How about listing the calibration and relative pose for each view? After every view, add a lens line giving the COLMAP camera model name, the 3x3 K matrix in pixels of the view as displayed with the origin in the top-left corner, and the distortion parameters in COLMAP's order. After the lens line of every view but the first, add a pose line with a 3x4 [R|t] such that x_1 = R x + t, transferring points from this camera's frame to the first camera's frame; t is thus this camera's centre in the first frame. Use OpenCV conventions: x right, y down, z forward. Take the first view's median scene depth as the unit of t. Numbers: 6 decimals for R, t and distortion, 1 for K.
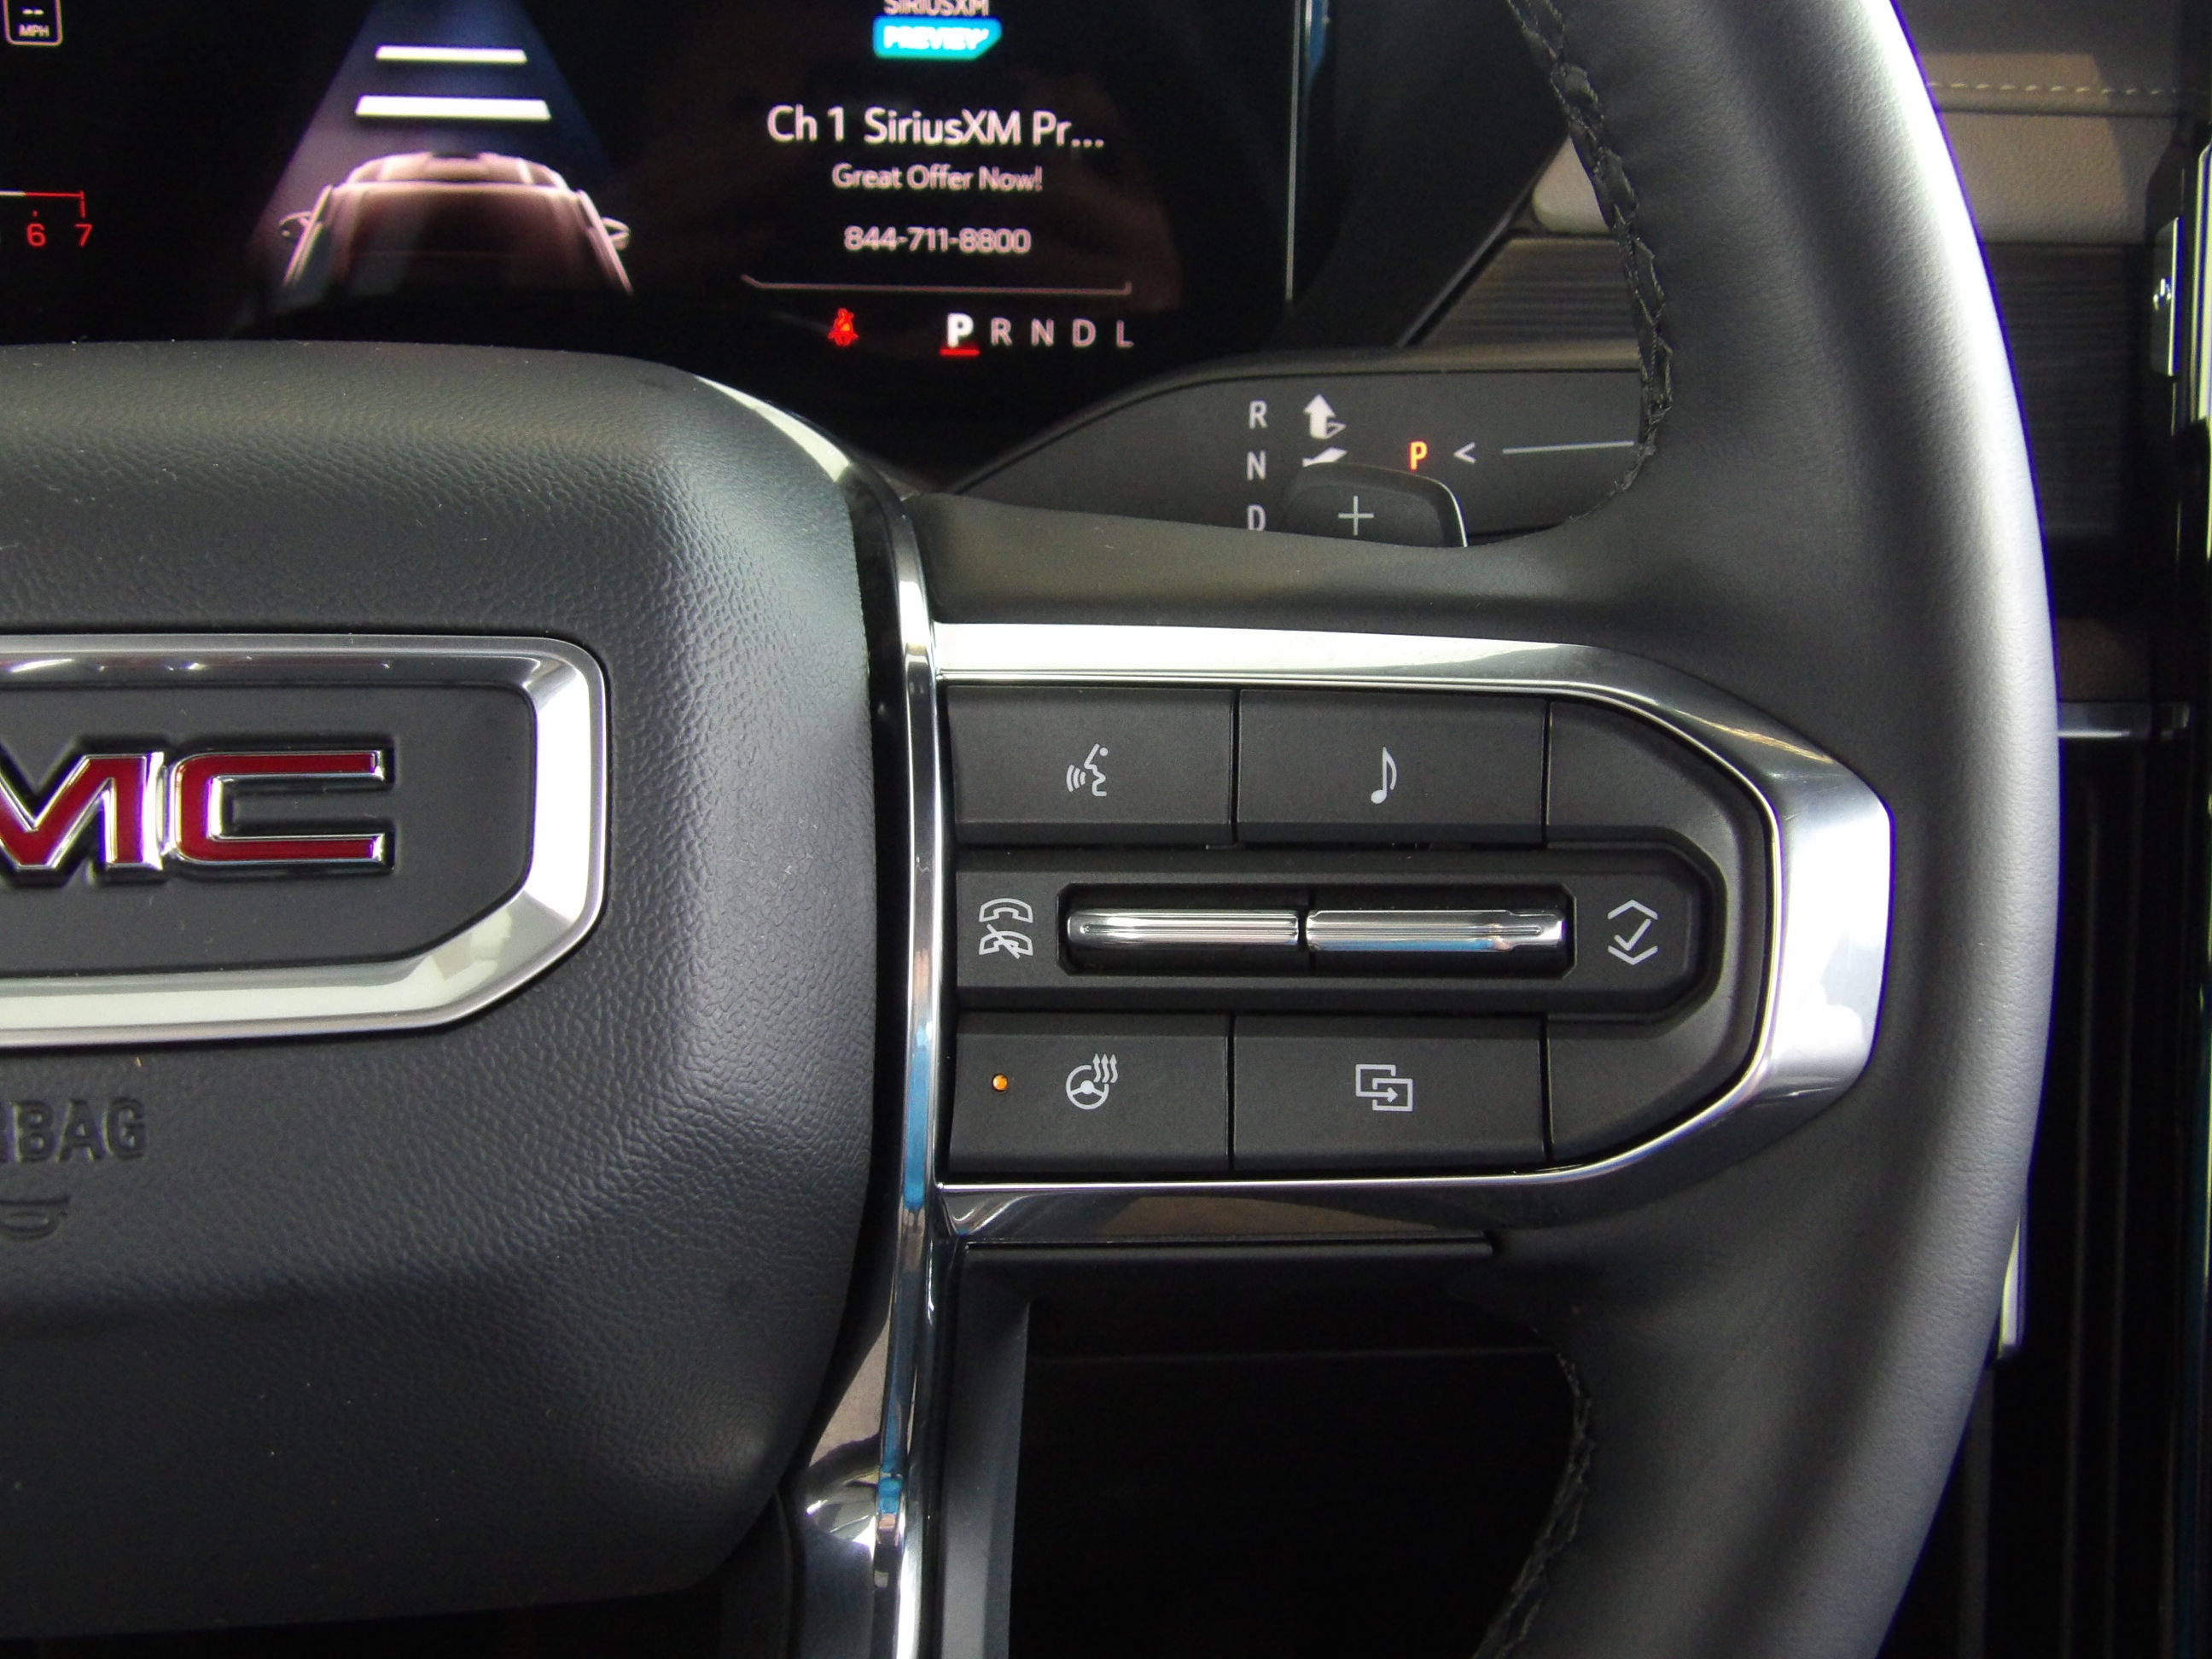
lens RADIAL K [[2490.8, 0, 1118.9], [0, 2490.8, 822.1], [0, 0, 1]] dist [0.126369, 0.000000]
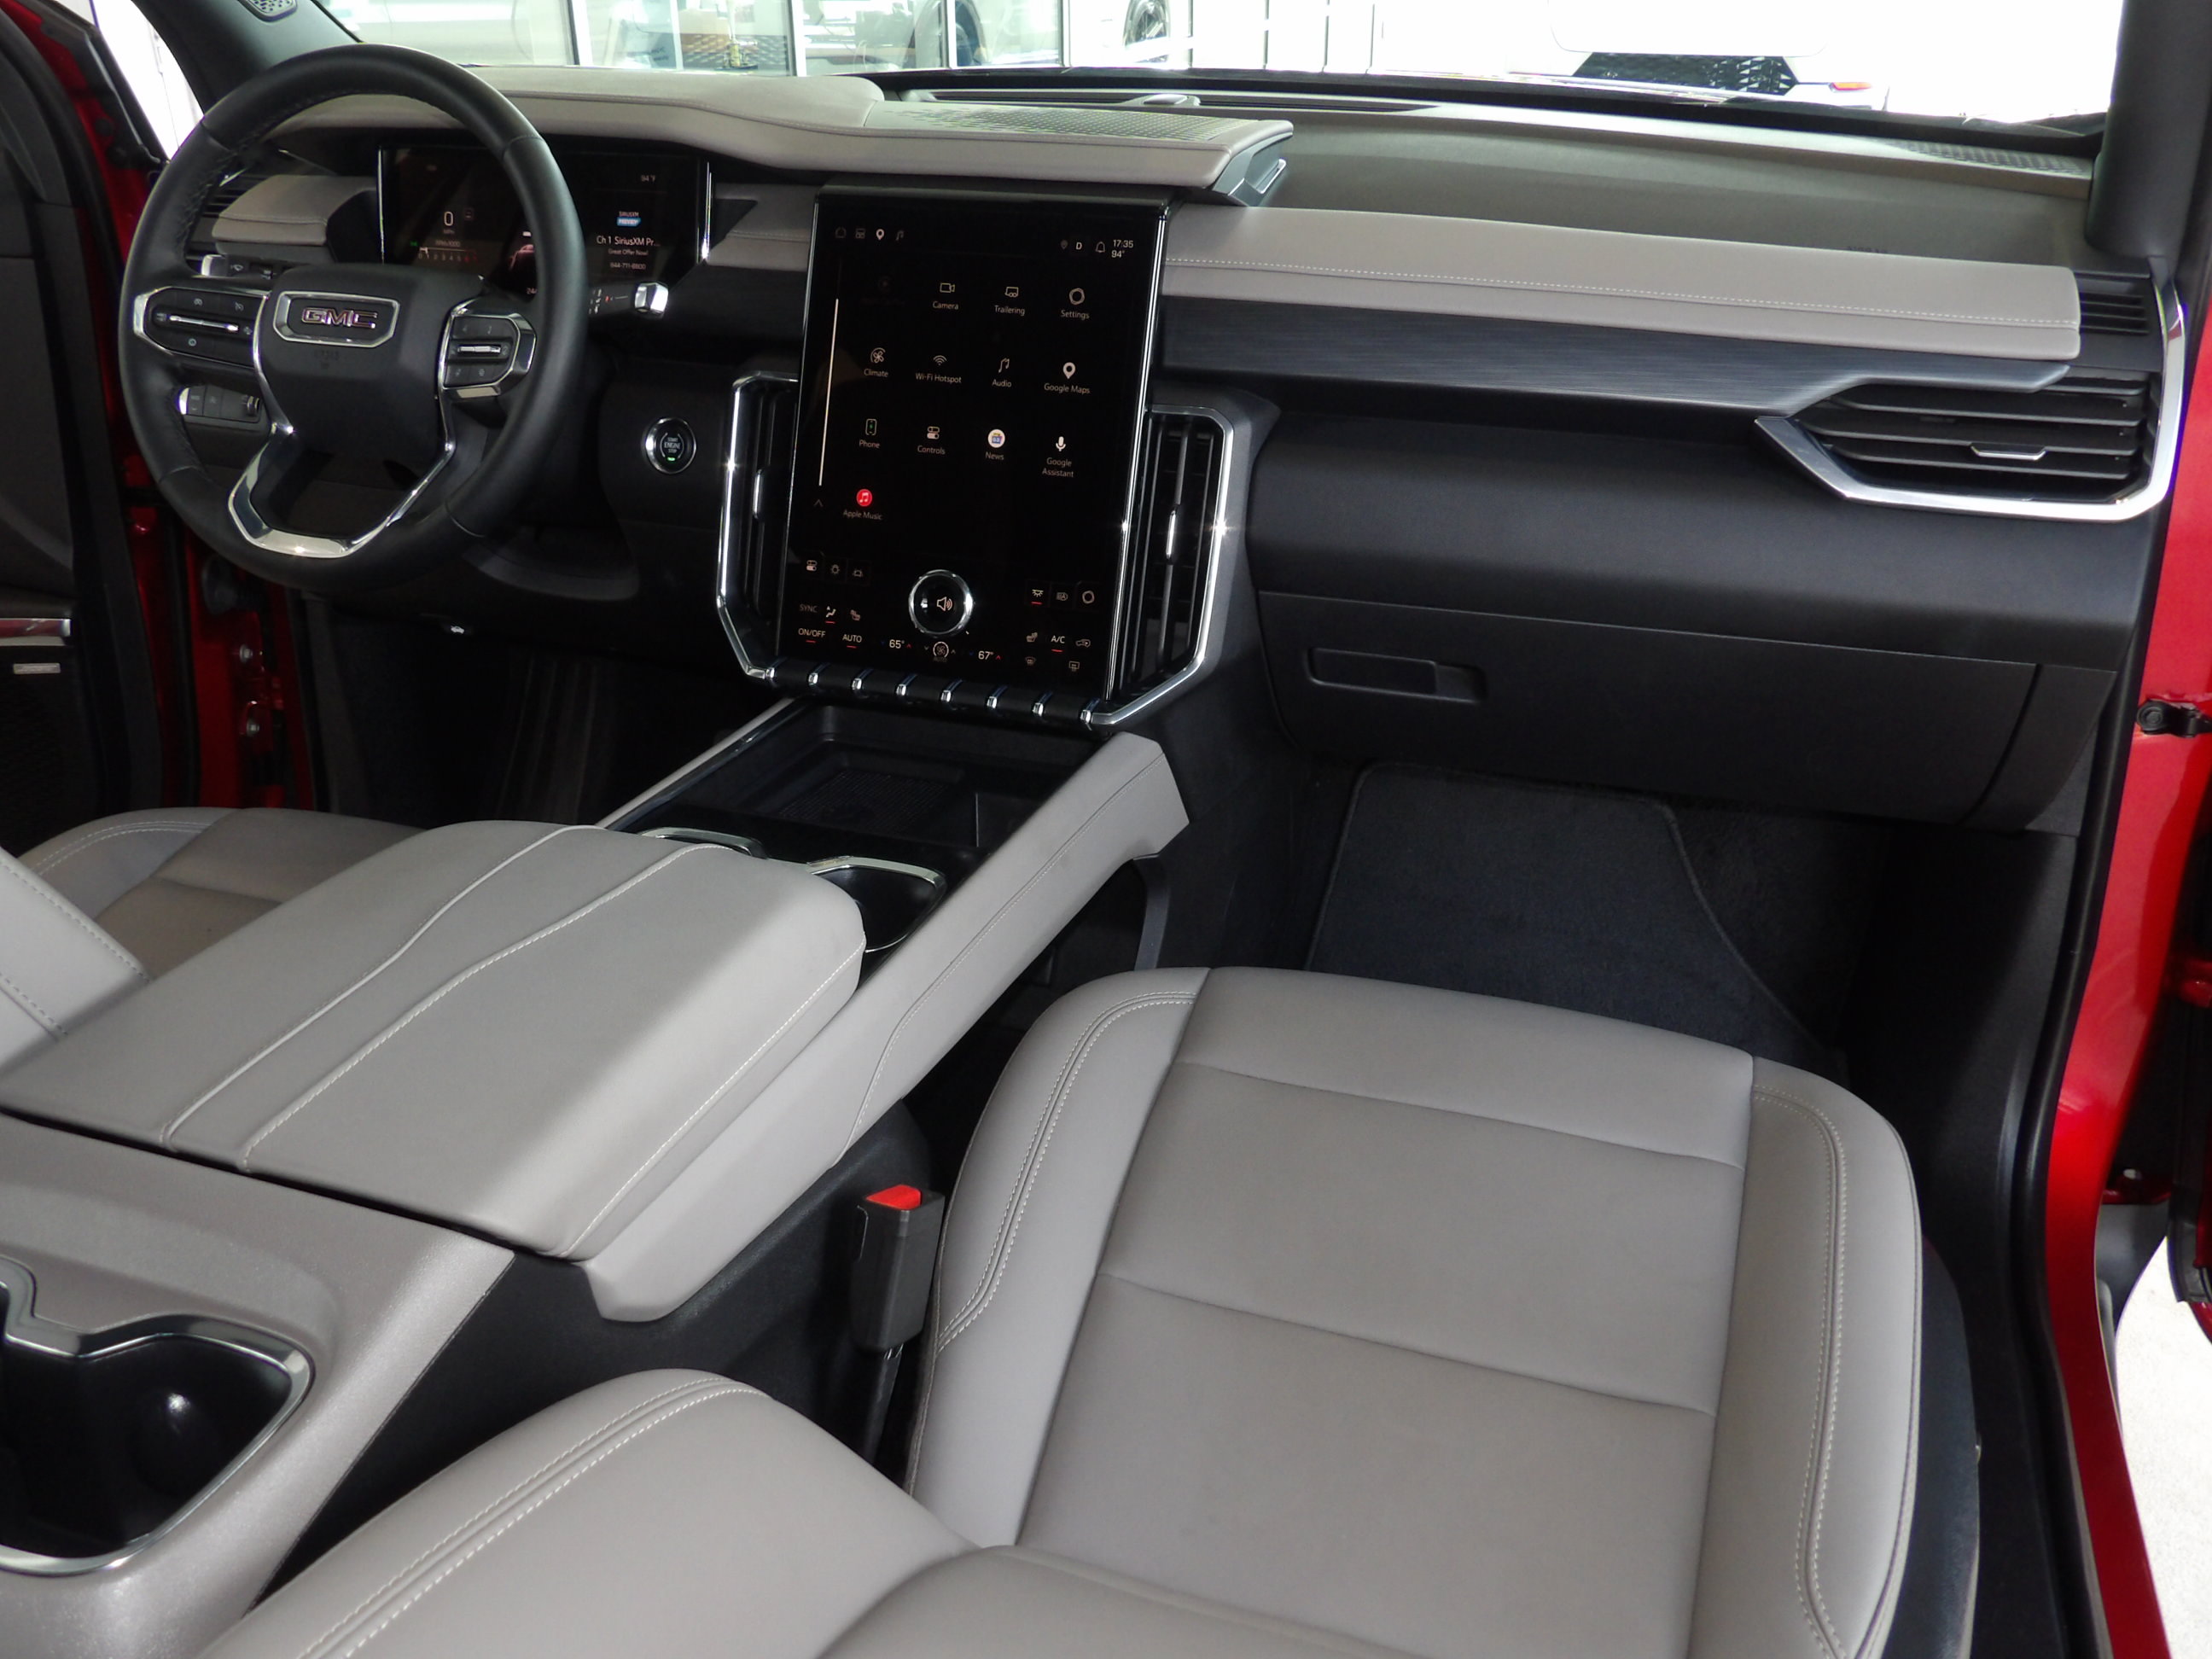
lens RADIAL K [[1795.6, 0, 1104.5], [0, 1795.6, 838.7], [0, 0, 1]] dist [0.009239, 0.000347]
pose [[0.899019, 0.164195, -0.405962, 3.976731], [-0.149495, 0.986428, 0.067907, 0.799325], [0.411602, -0.000360, 0.911364, -2.924695]]
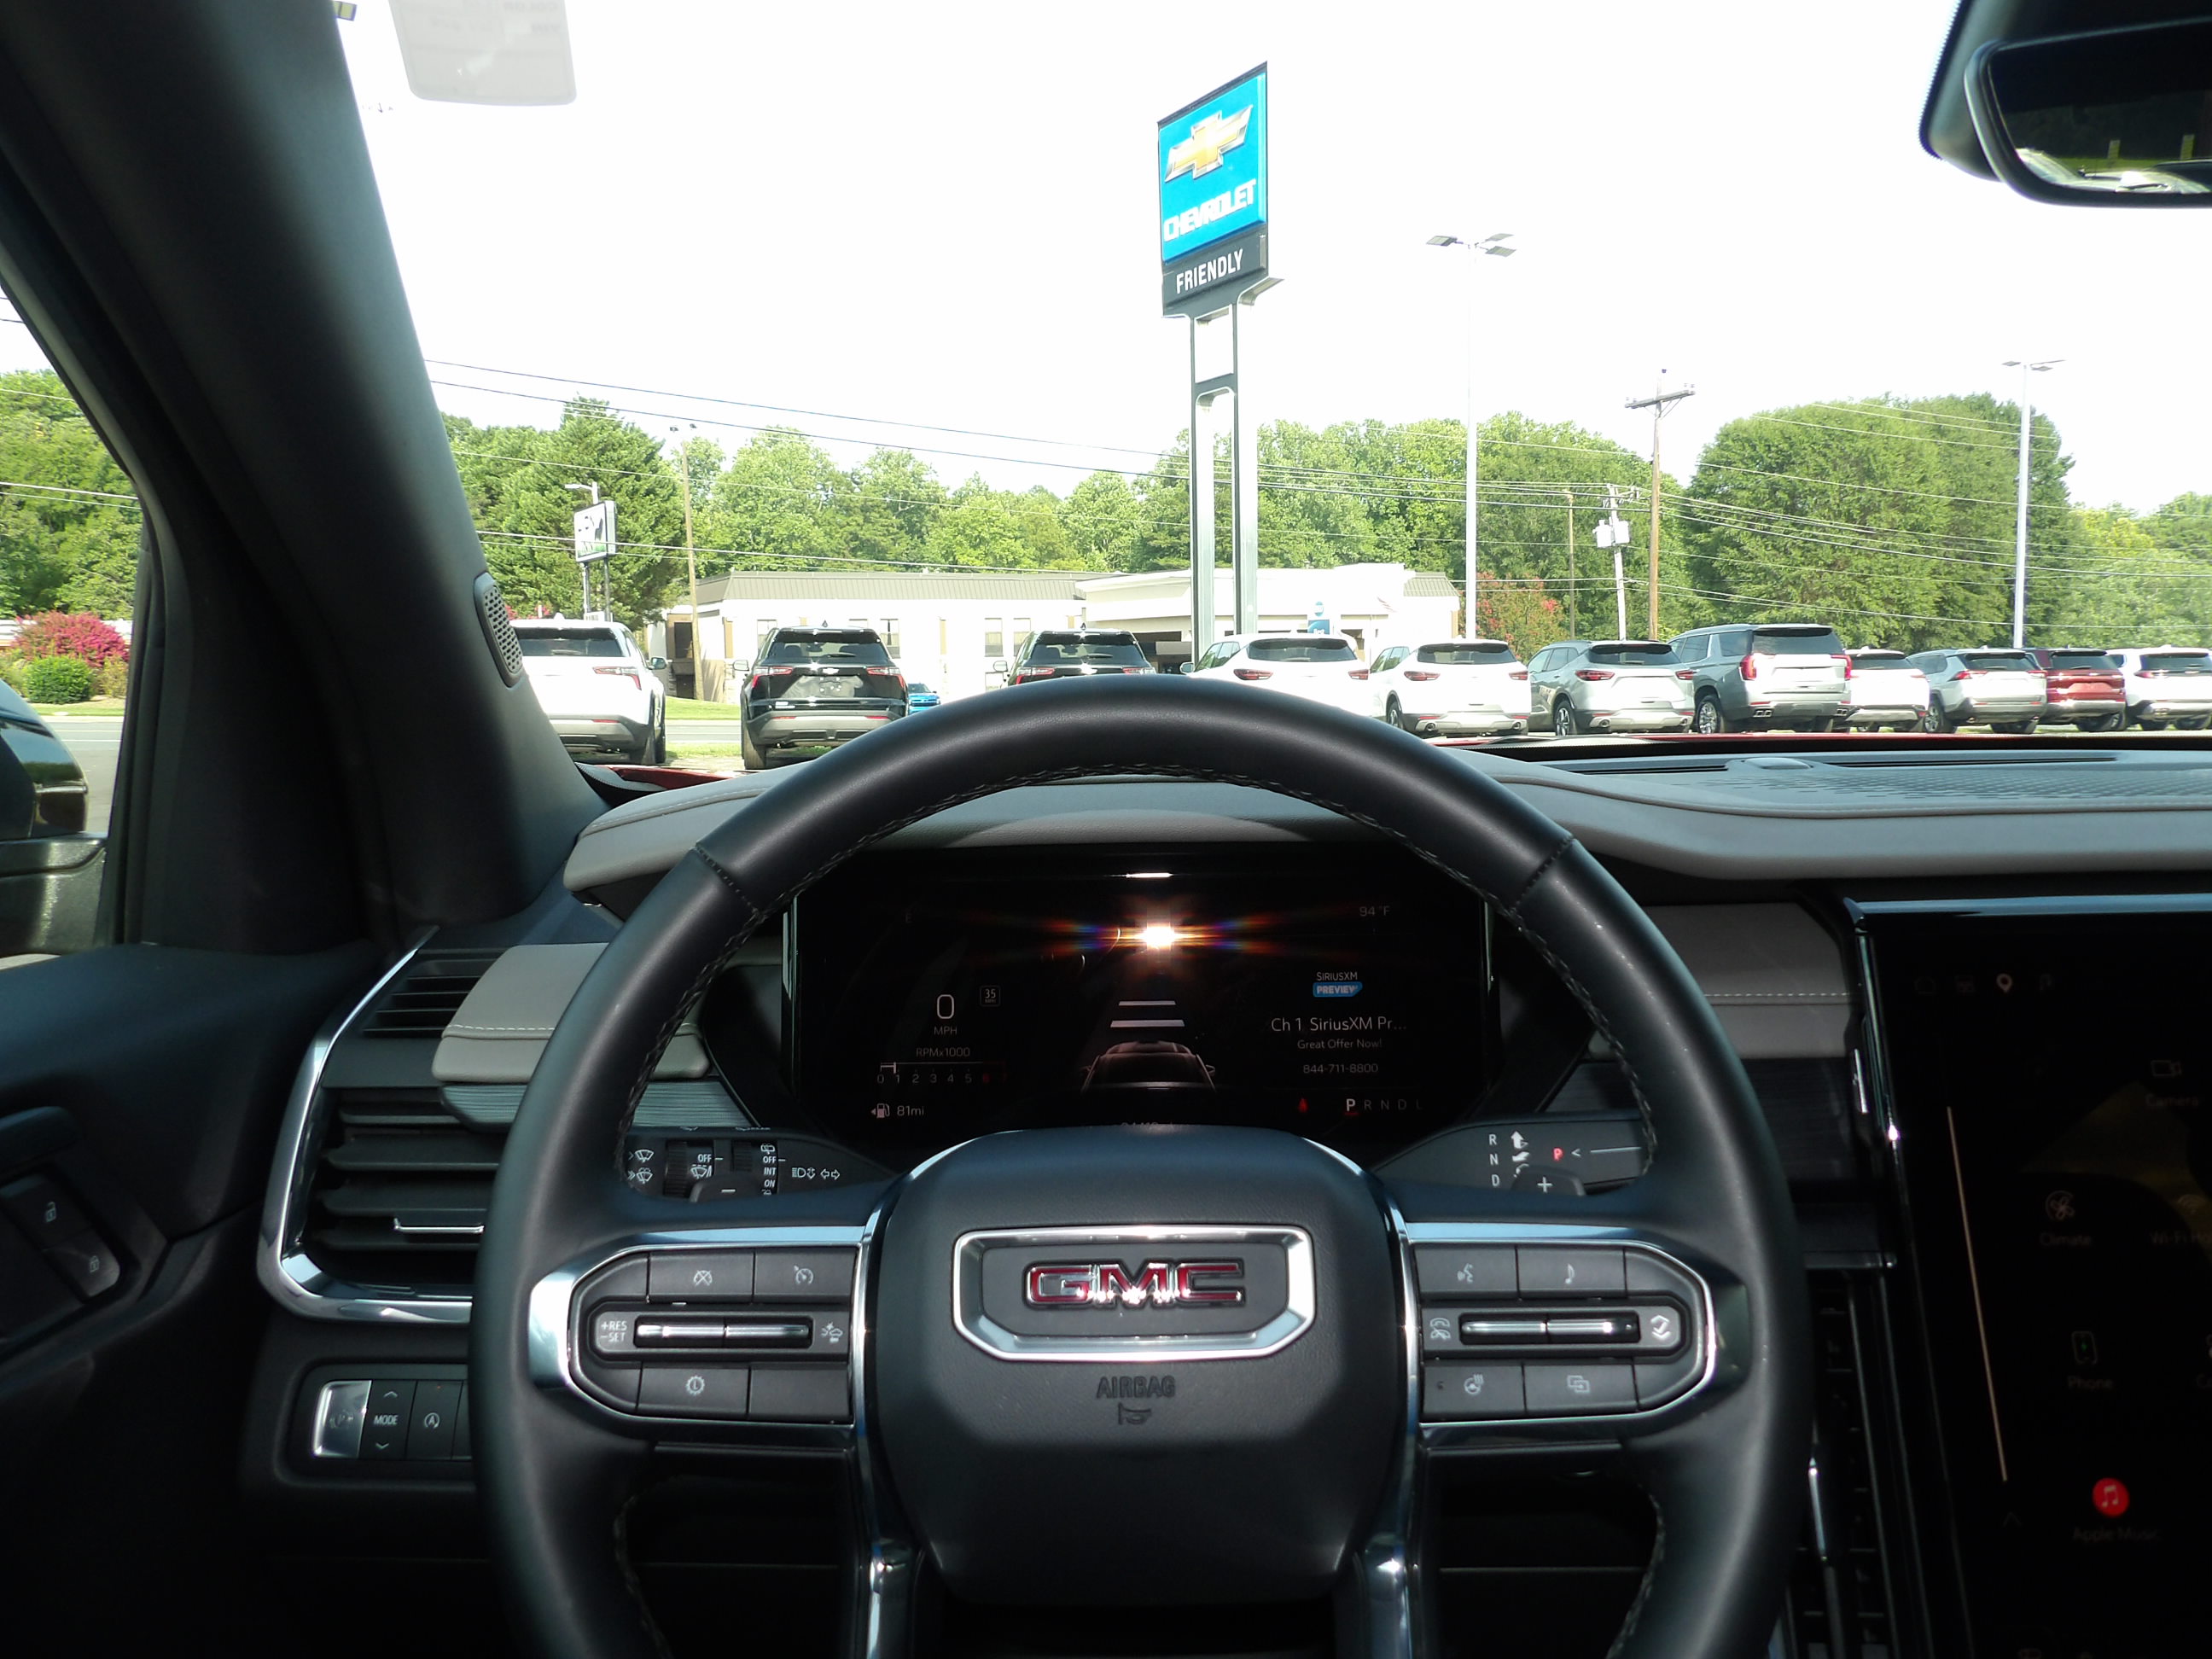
lens RADIAL K [[1522.5, 0, 1092.6], [0, 1522.5, 834.6], [0, 0, 1]] dist [-0.036579, 0.001758]
pose [[0.989696, -0.038600, -0.137885, -0.176355], [-0.009874, 0.942286, -0.334662, 0.091373], [0.142845, 0.332575, 0.932196, -0.878348]]
